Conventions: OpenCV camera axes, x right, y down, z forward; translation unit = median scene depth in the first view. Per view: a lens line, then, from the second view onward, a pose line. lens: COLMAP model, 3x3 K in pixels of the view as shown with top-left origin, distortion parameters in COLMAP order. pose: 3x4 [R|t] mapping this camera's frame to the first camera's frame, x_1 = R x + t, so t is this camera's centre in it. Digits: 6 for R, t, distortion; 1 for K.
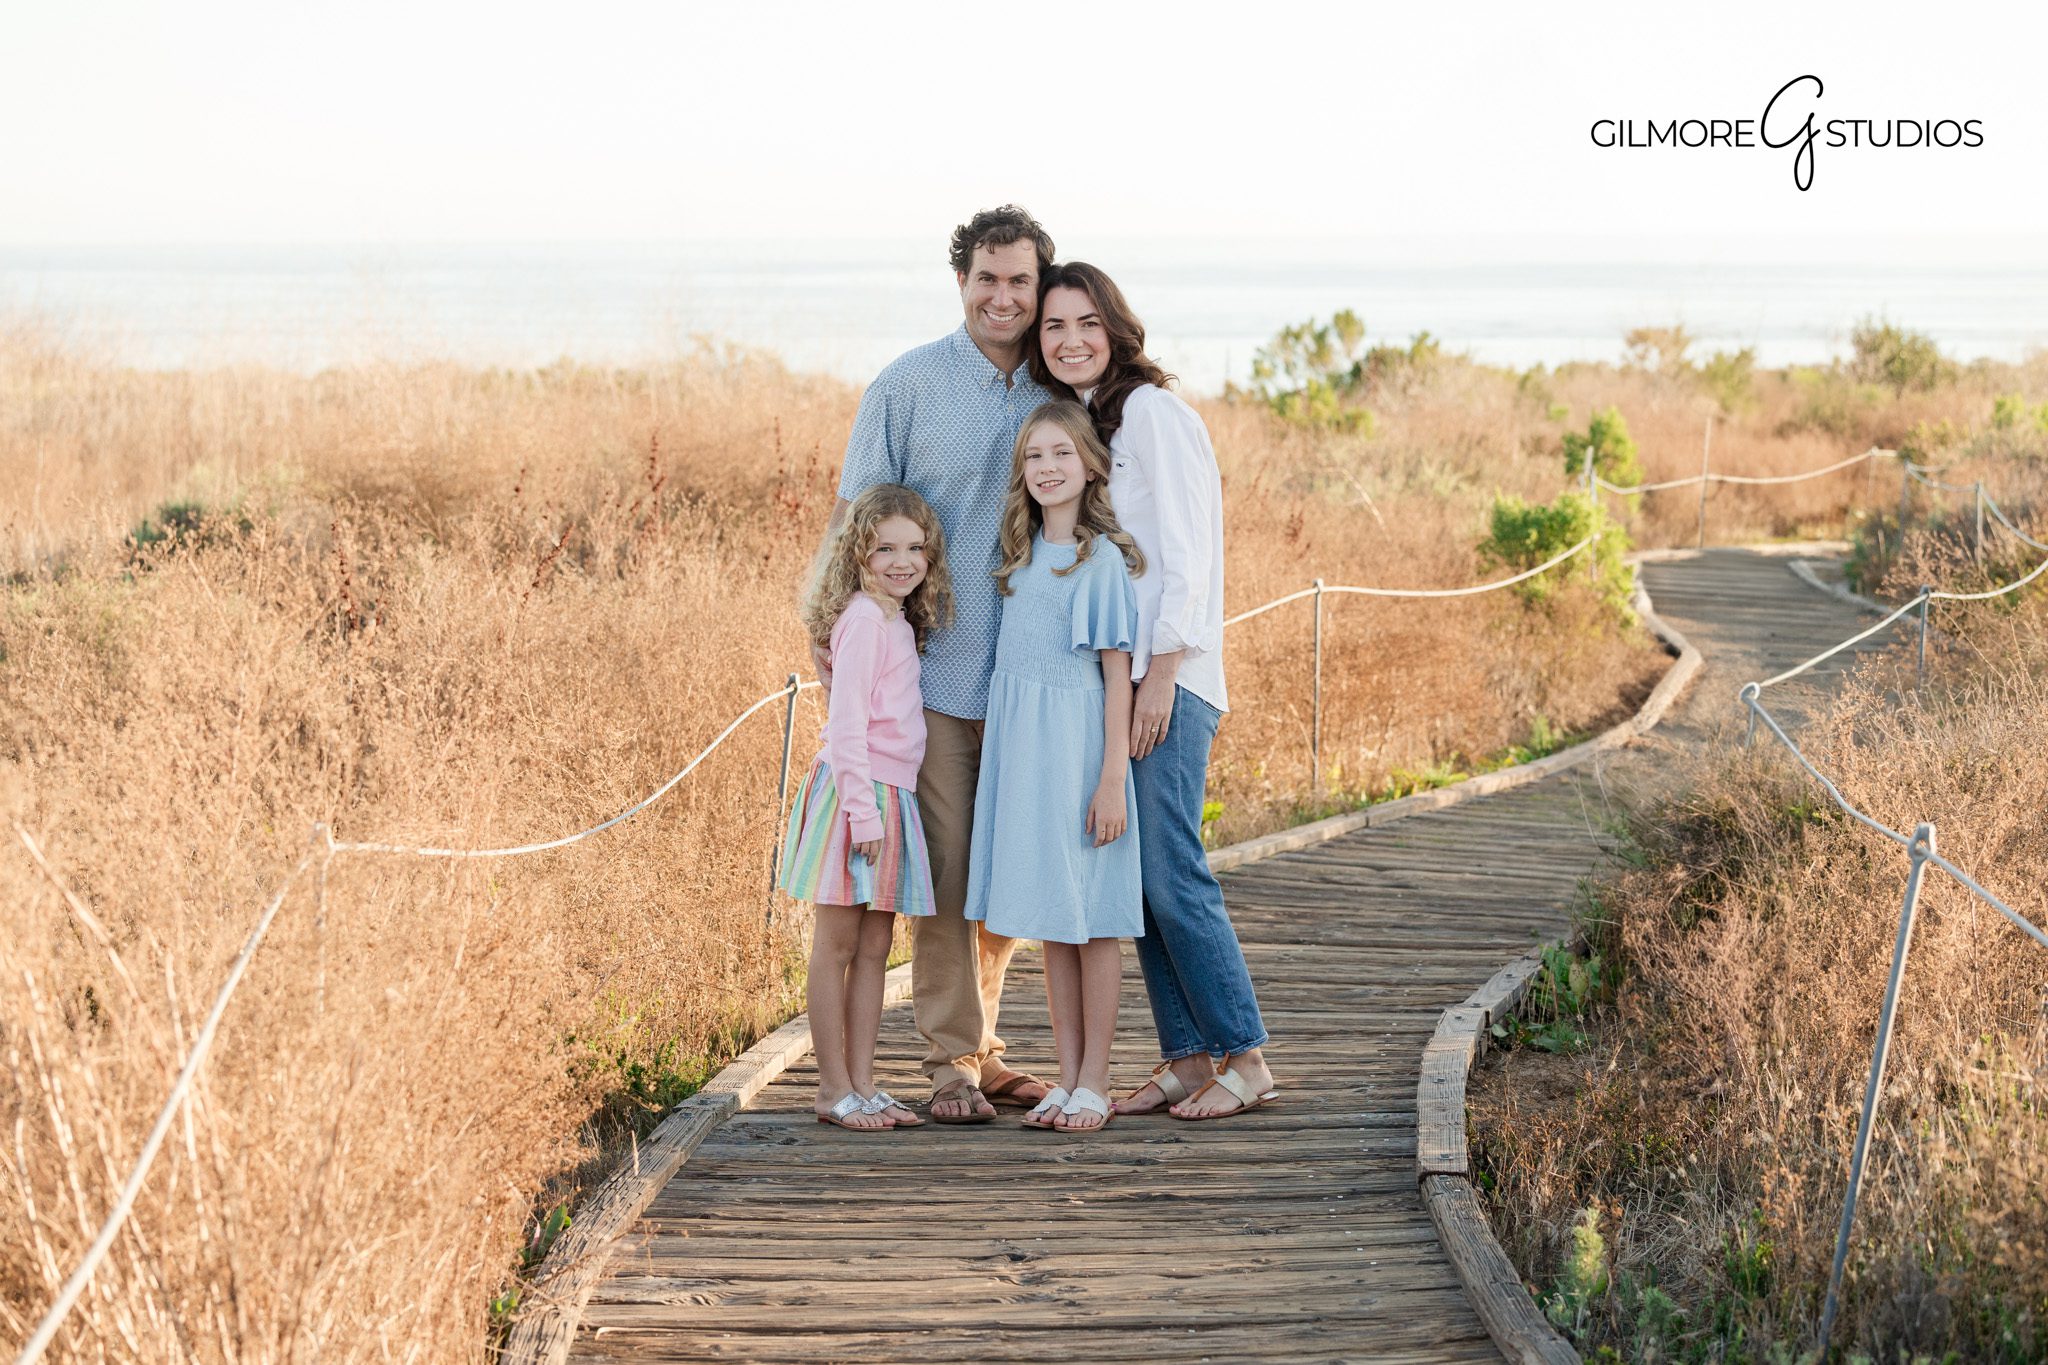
lens RADIAL K [[4497.9, 0, 1024.5], [0, 4497.9, 746.2], [0, 0, 1]] dist [-0.007930, -0.776426]
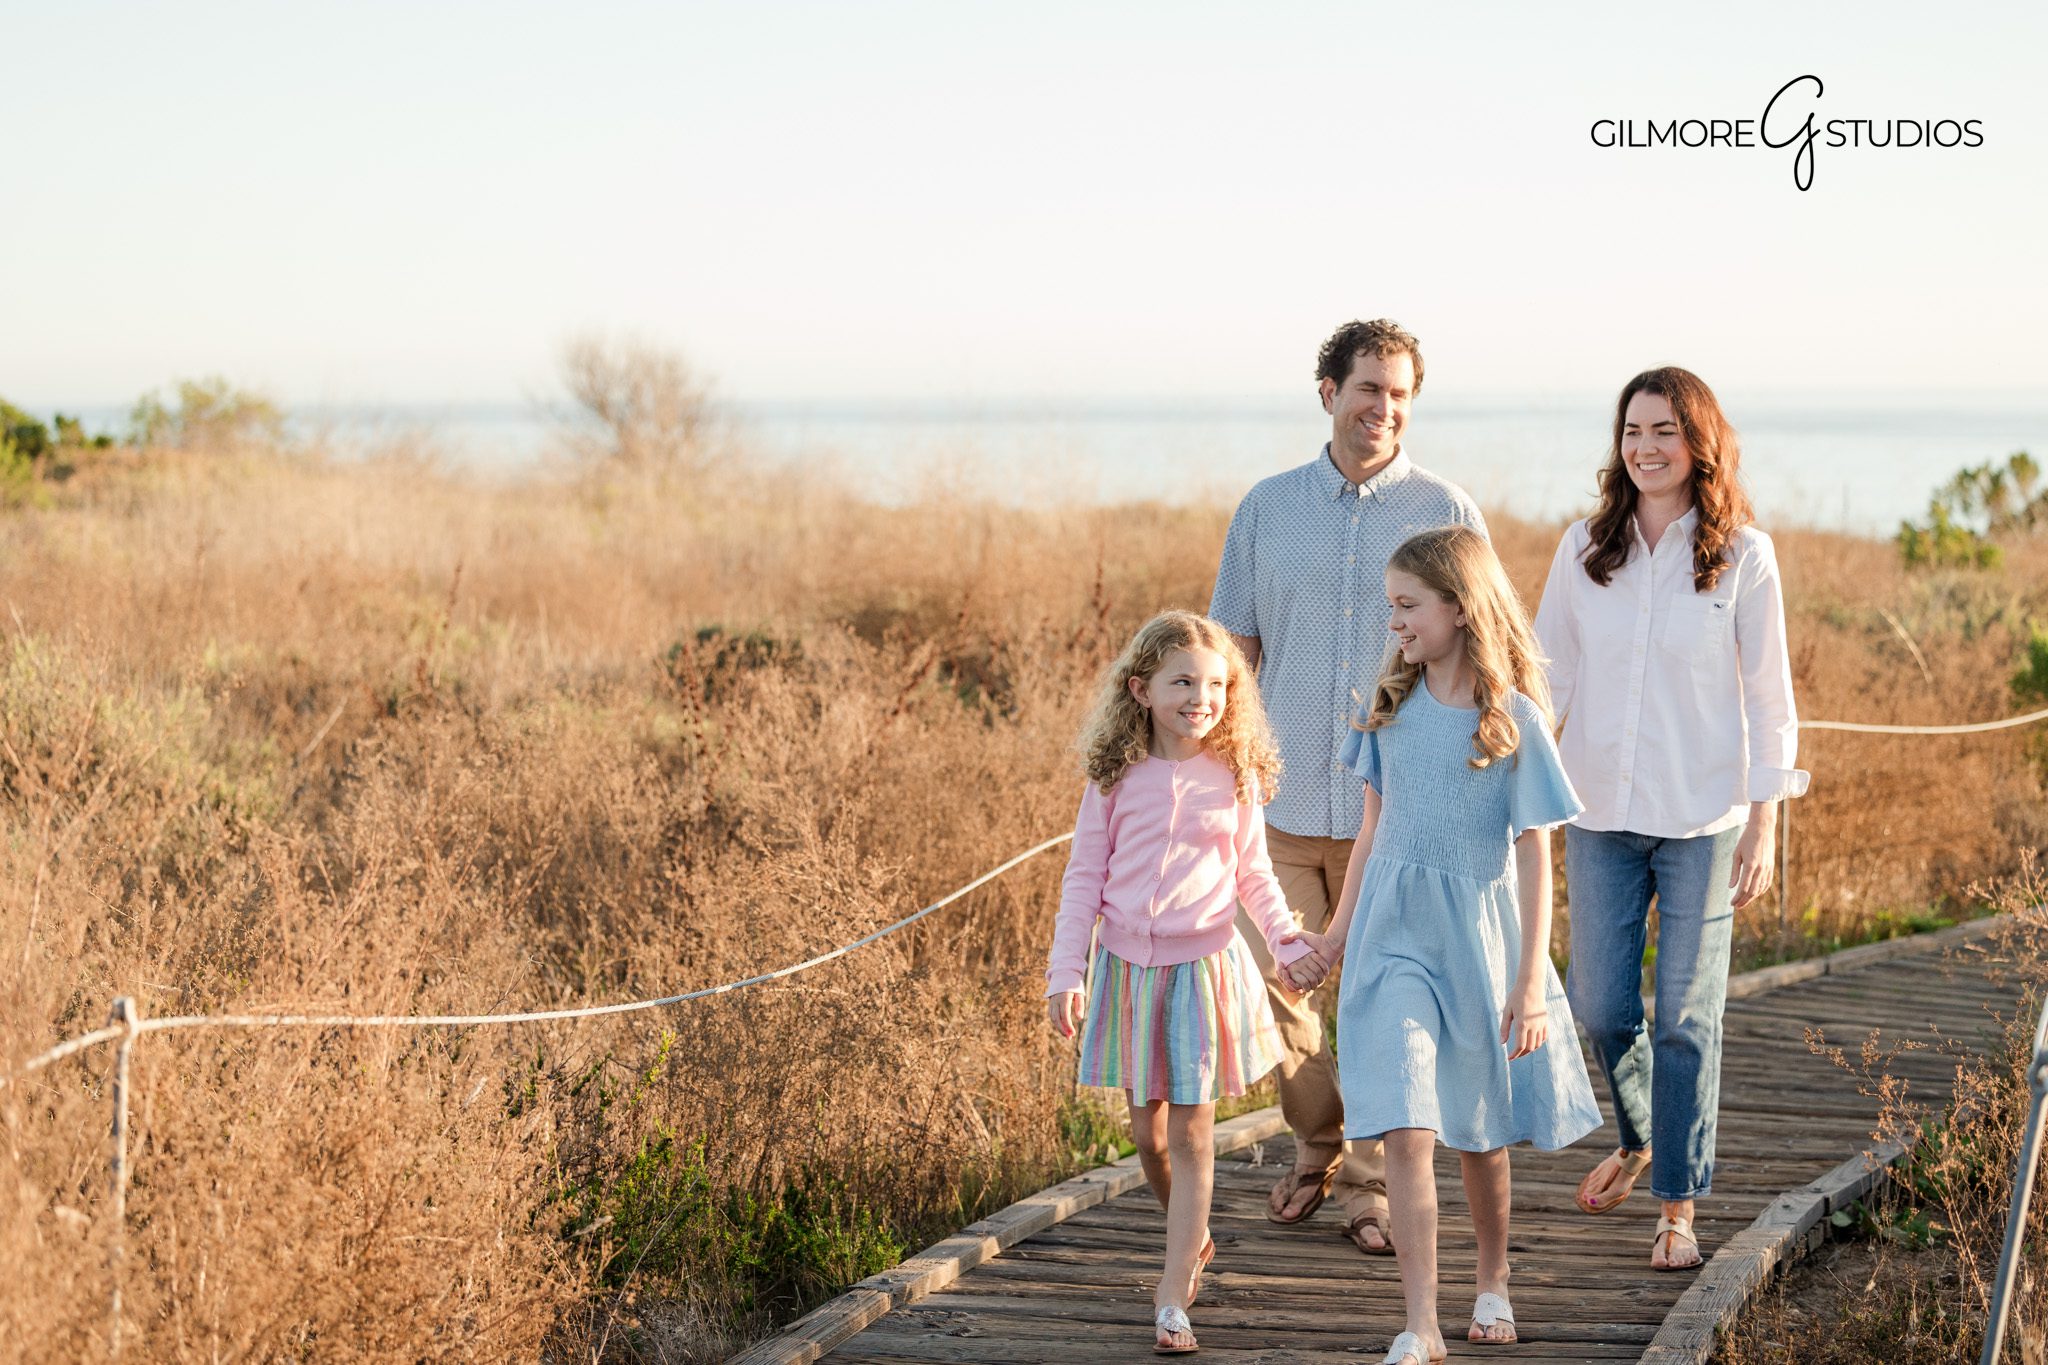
lens RADIAL K [[4063.1, 0, 1024.0], [0, 4063.1, 682.5], [0, 0, 1]] dist [-0.034468, -0.277488]
pose [[0.982474, 0.011918, -0.186021, 0.094412], [-0.019593, 0.999029, -0.039474, -0.009145], [0.185369, 0.042426, 0.981753, 0.166371]]
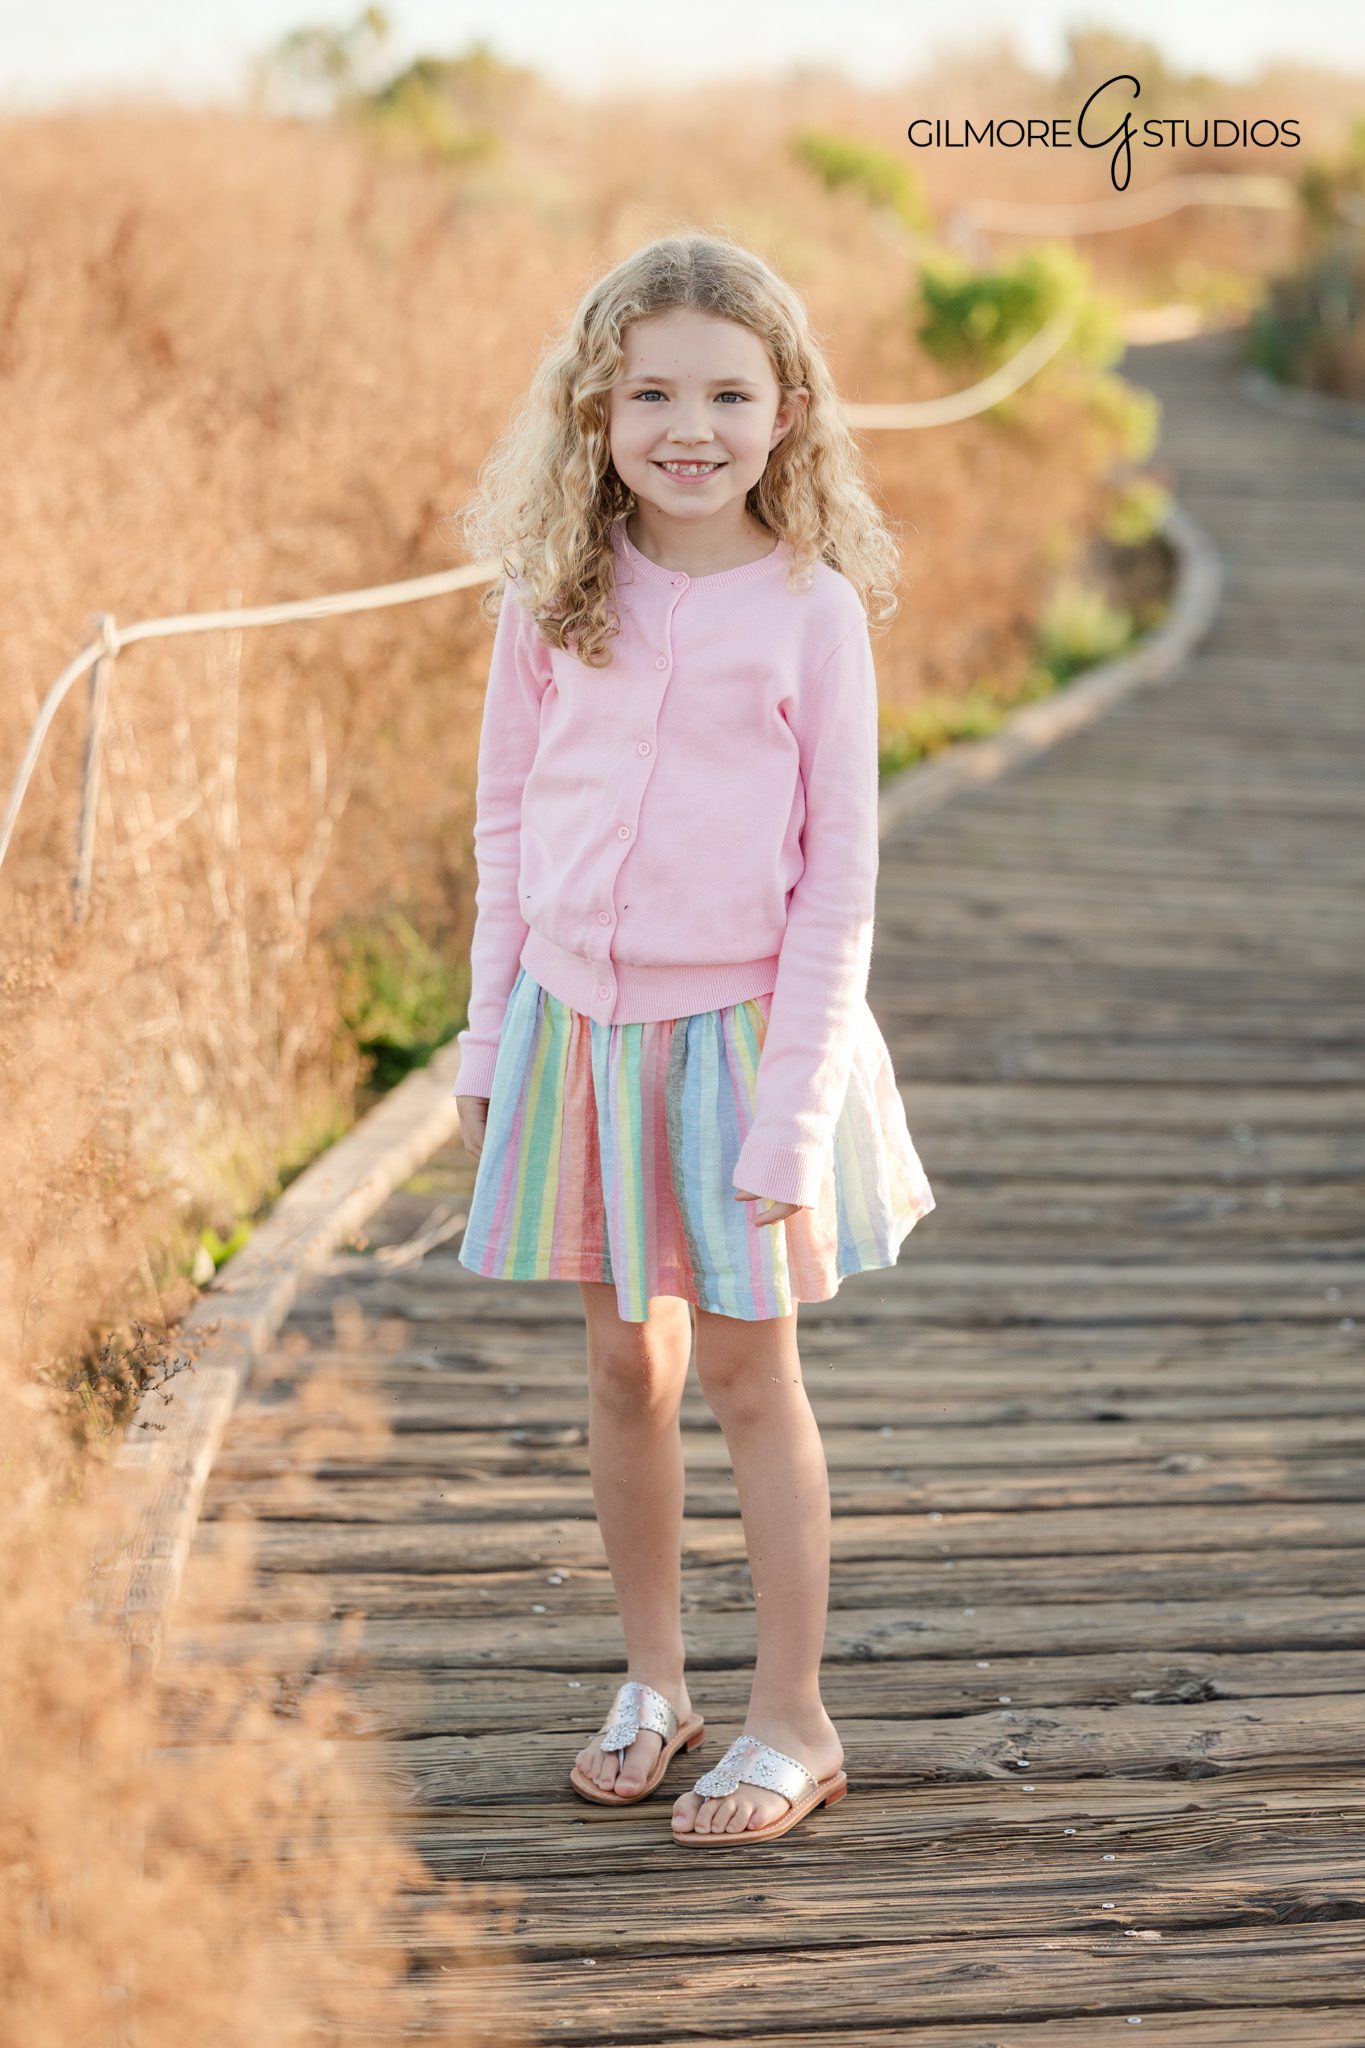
lens RADIAL K [[5550.8, 0, 650.3], [0, 5550.8, 1028.2], [0, 0, 1]] dist [-0.020130, -0.189729]
pose [[0.989555, -0.026302, 0.141737, -0.083601], [0.014706, 0.996503, 0.082251, -0.021444], [-0.143405, -0.079307, 0.986481, 0.393621]]
